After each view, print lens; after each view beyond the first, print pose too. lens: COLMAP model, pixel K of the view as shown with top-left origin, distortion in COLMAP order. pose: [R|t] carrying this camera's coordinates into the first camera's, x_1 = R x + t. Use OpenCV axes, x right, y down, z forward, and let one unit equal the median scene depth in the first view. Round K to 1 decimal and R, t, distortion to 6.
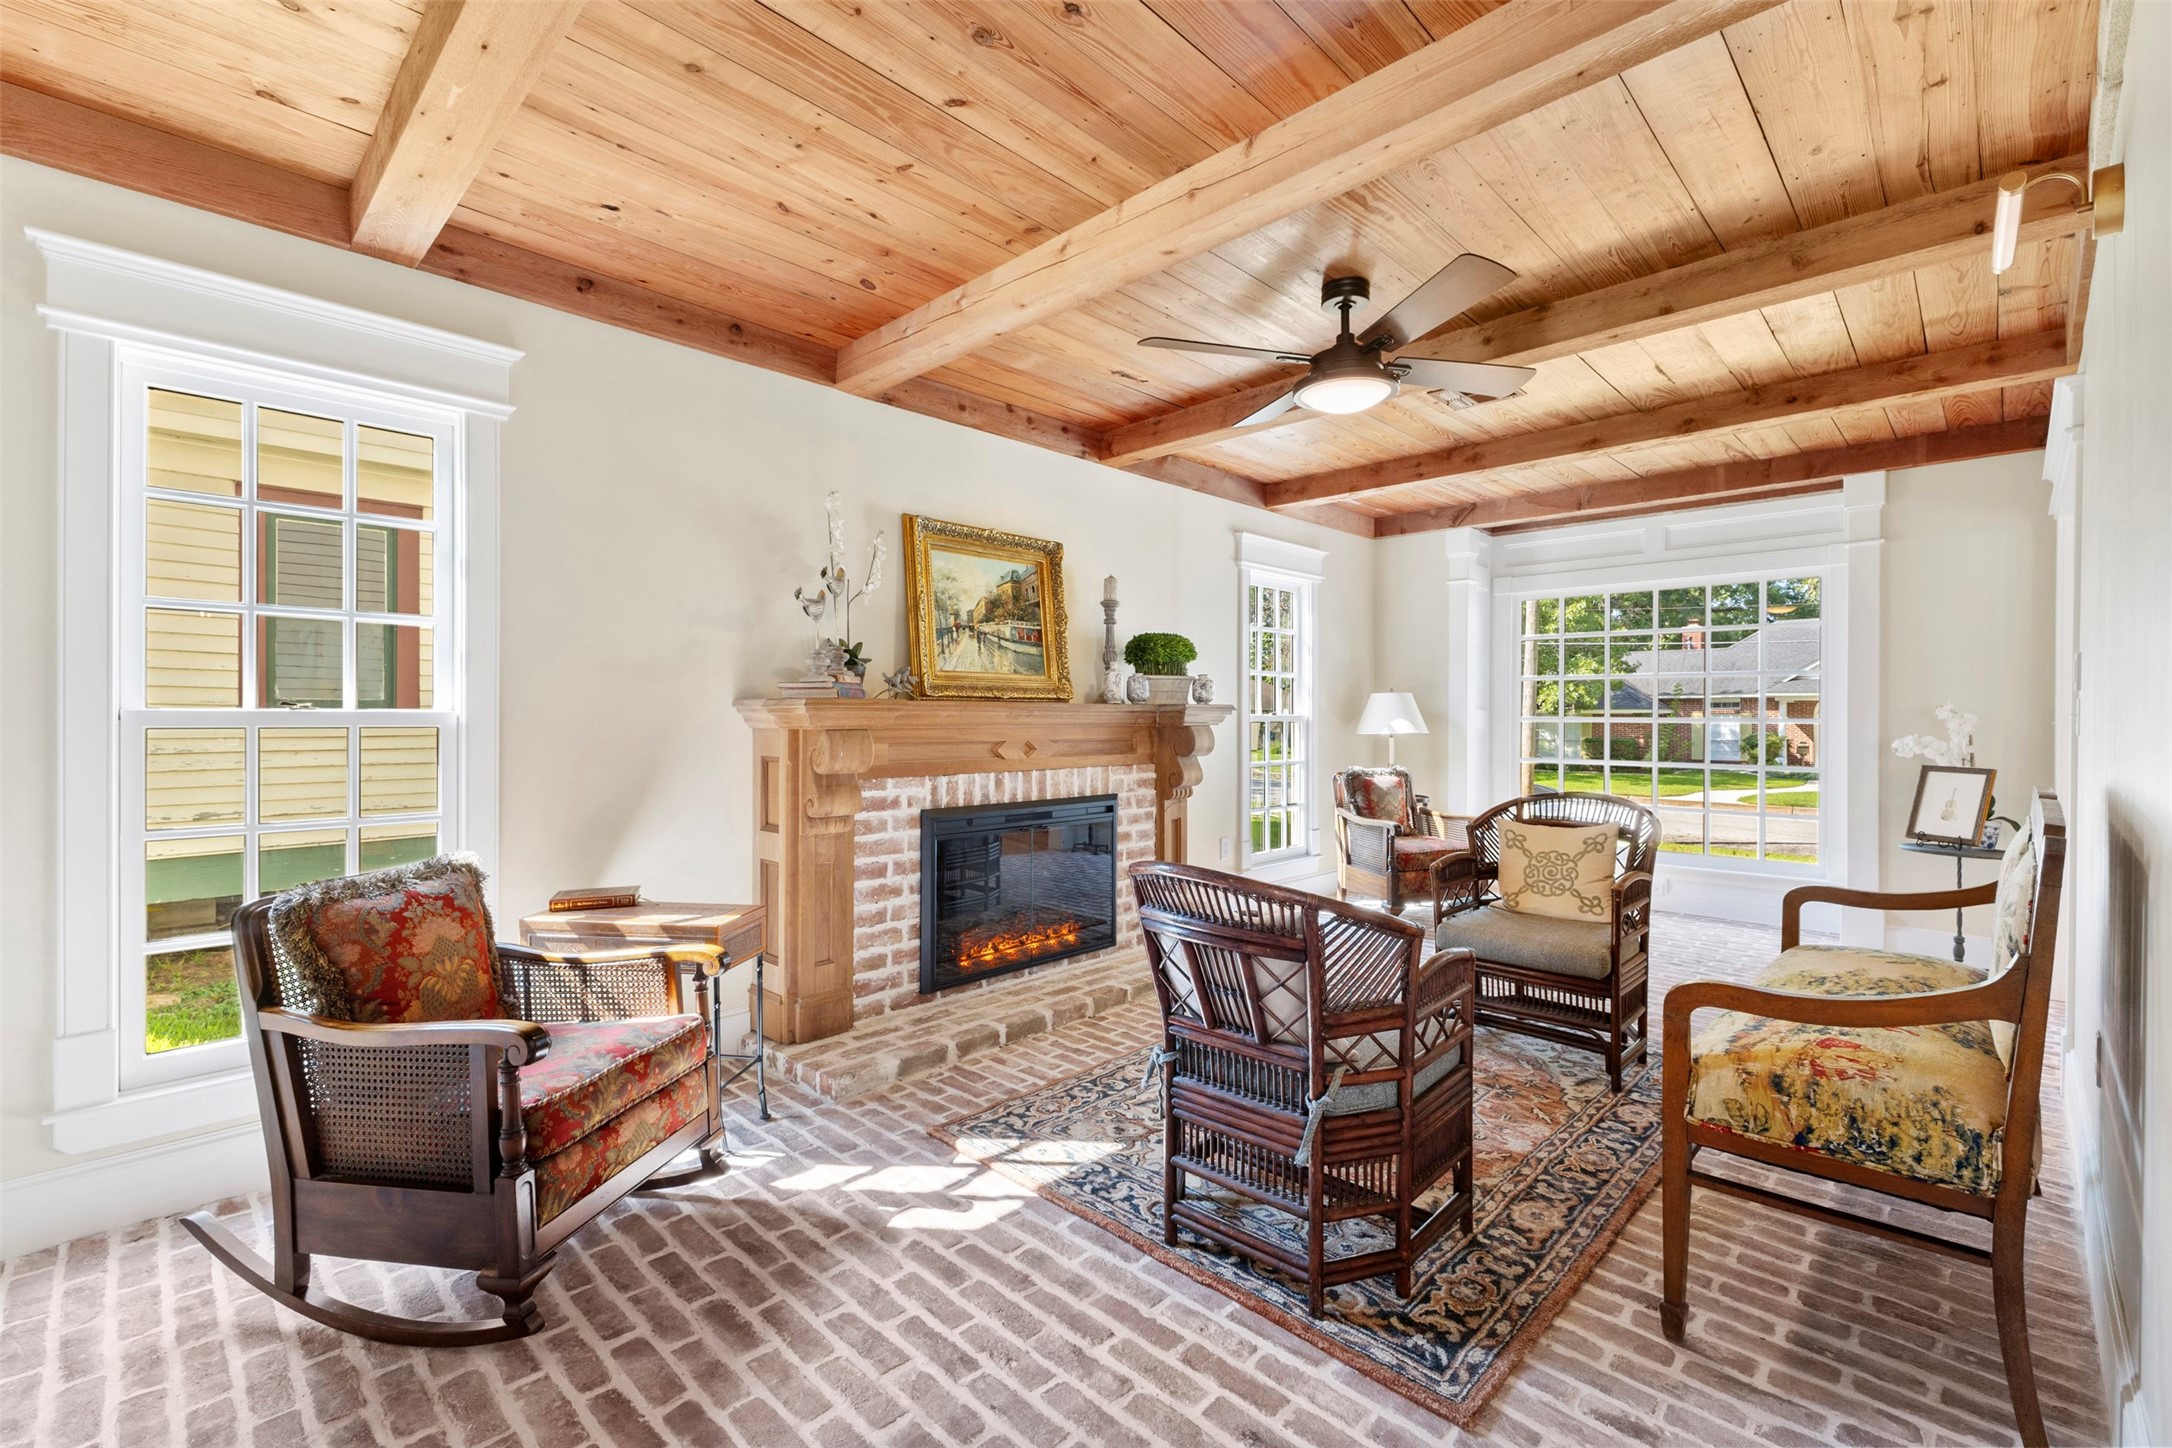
lens RADIAL K [[940.2, 0, 1086.5], [0, 940.2, 720.3], [0, 0, 1]] dist [0.008789, -0.000268]
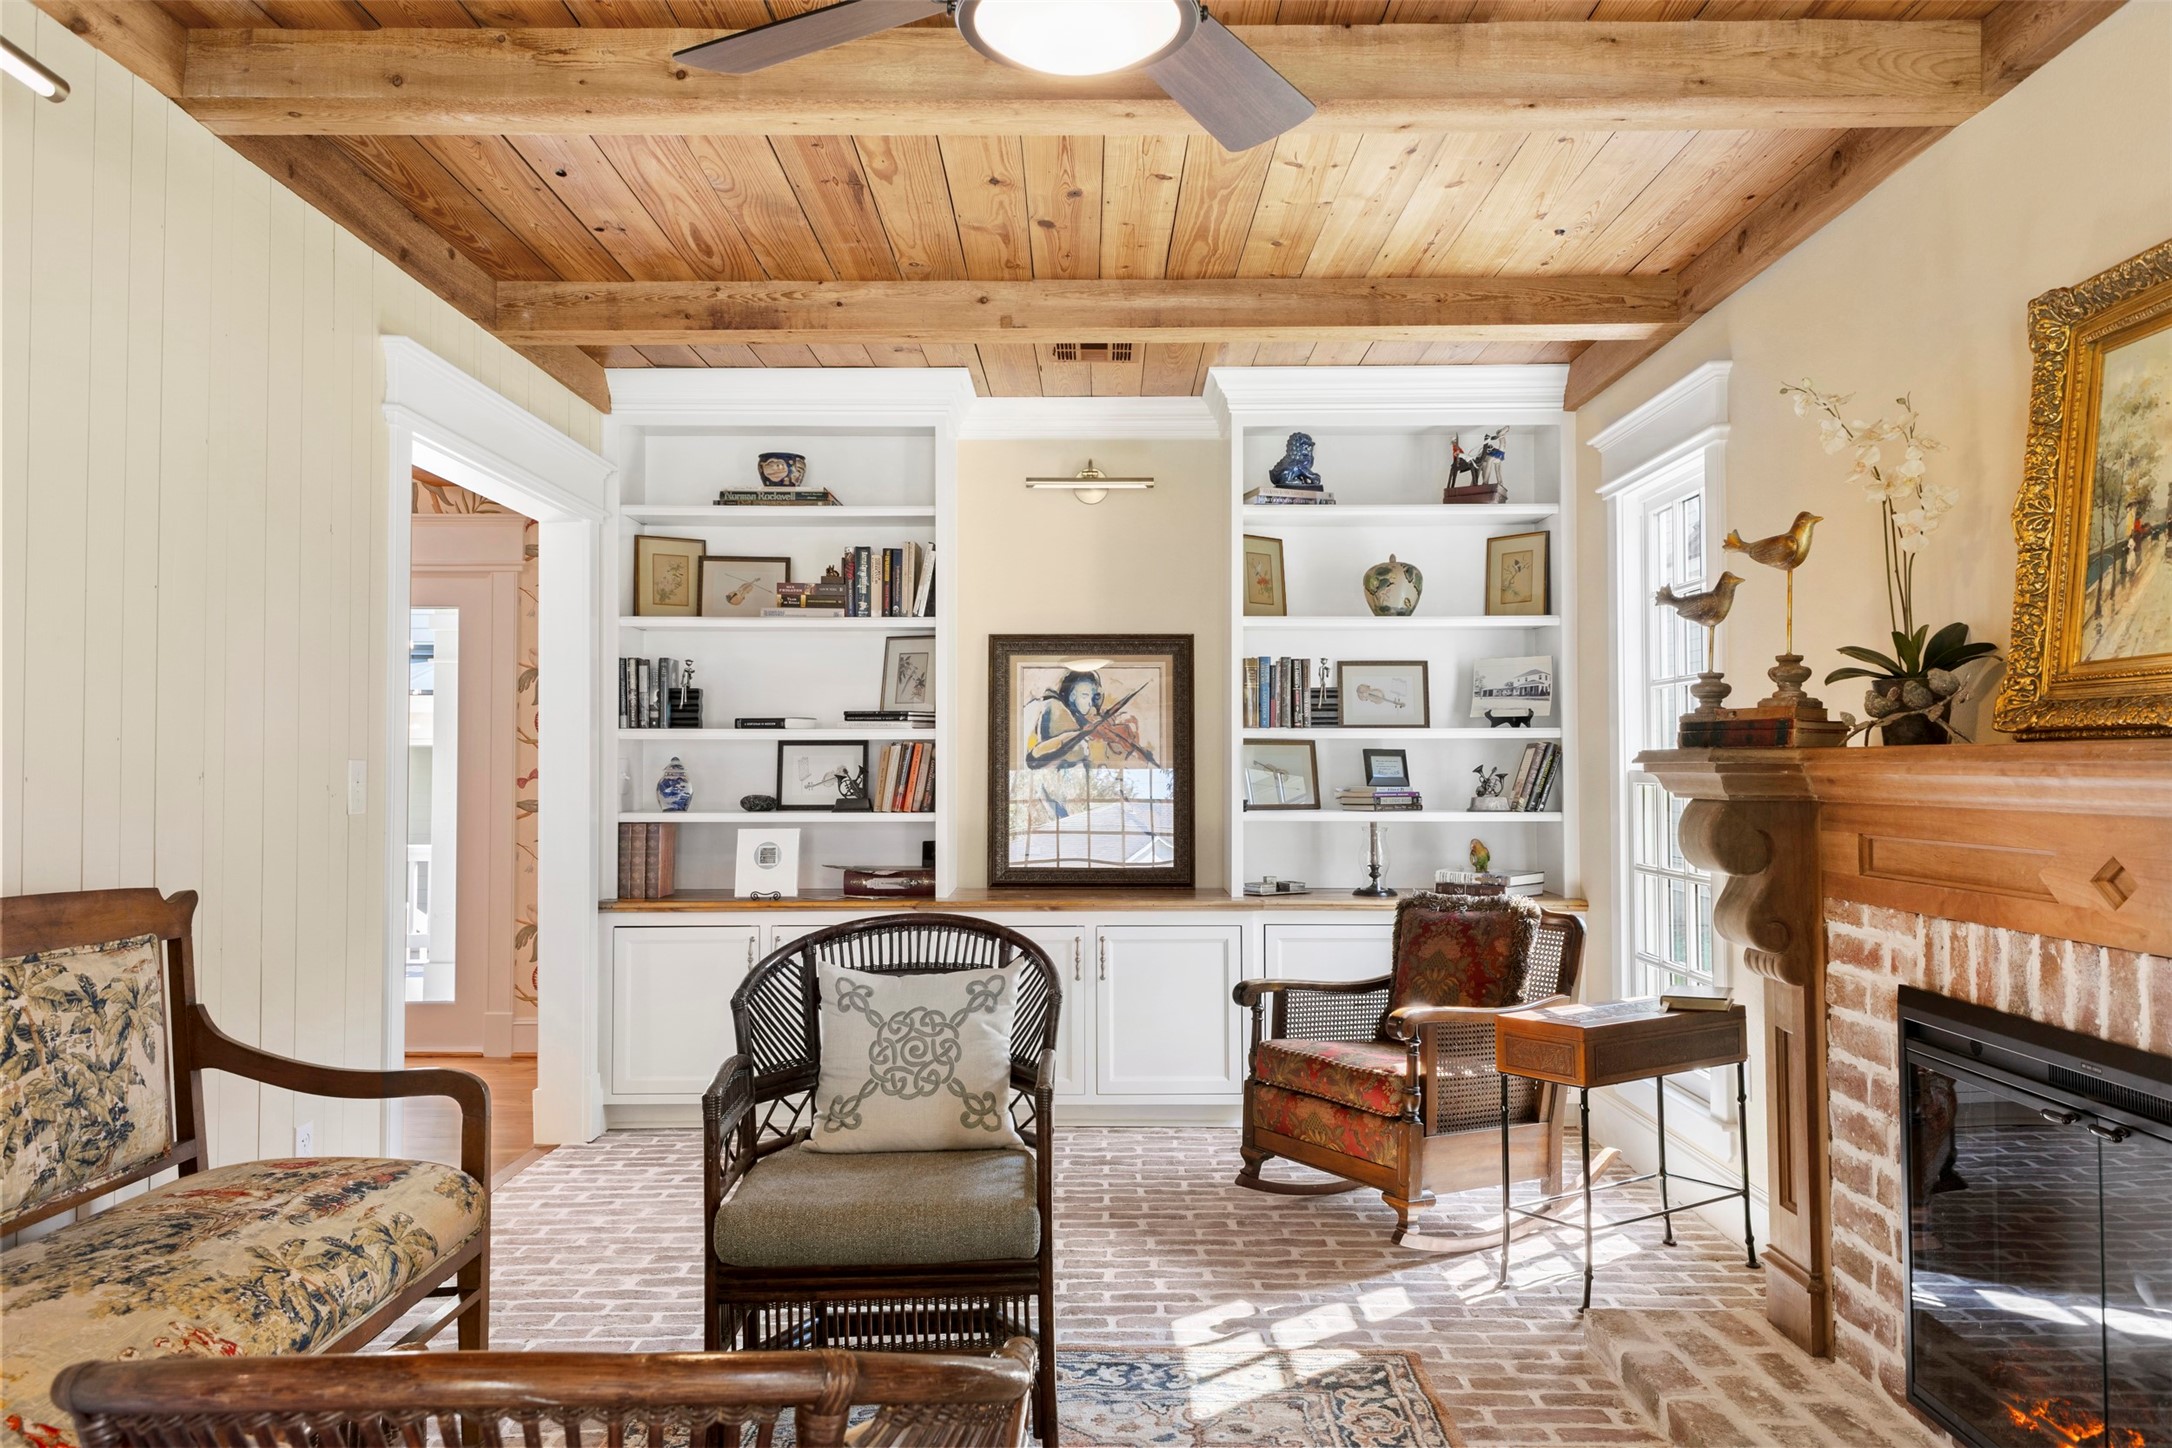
lens RADIAL K [[1524.9, 0, 1086.0], [0, 1524.9, 724.0], [0, 0, 1]] dist [0.013568, -0.002890]
pose [[-0.721614, -0.019710, -0.692015, 0.567794], [-0.002262, 0.999656, -0.026113, -0.009829], [0.692292, -0.017278, -0.721411, 1.145046]]
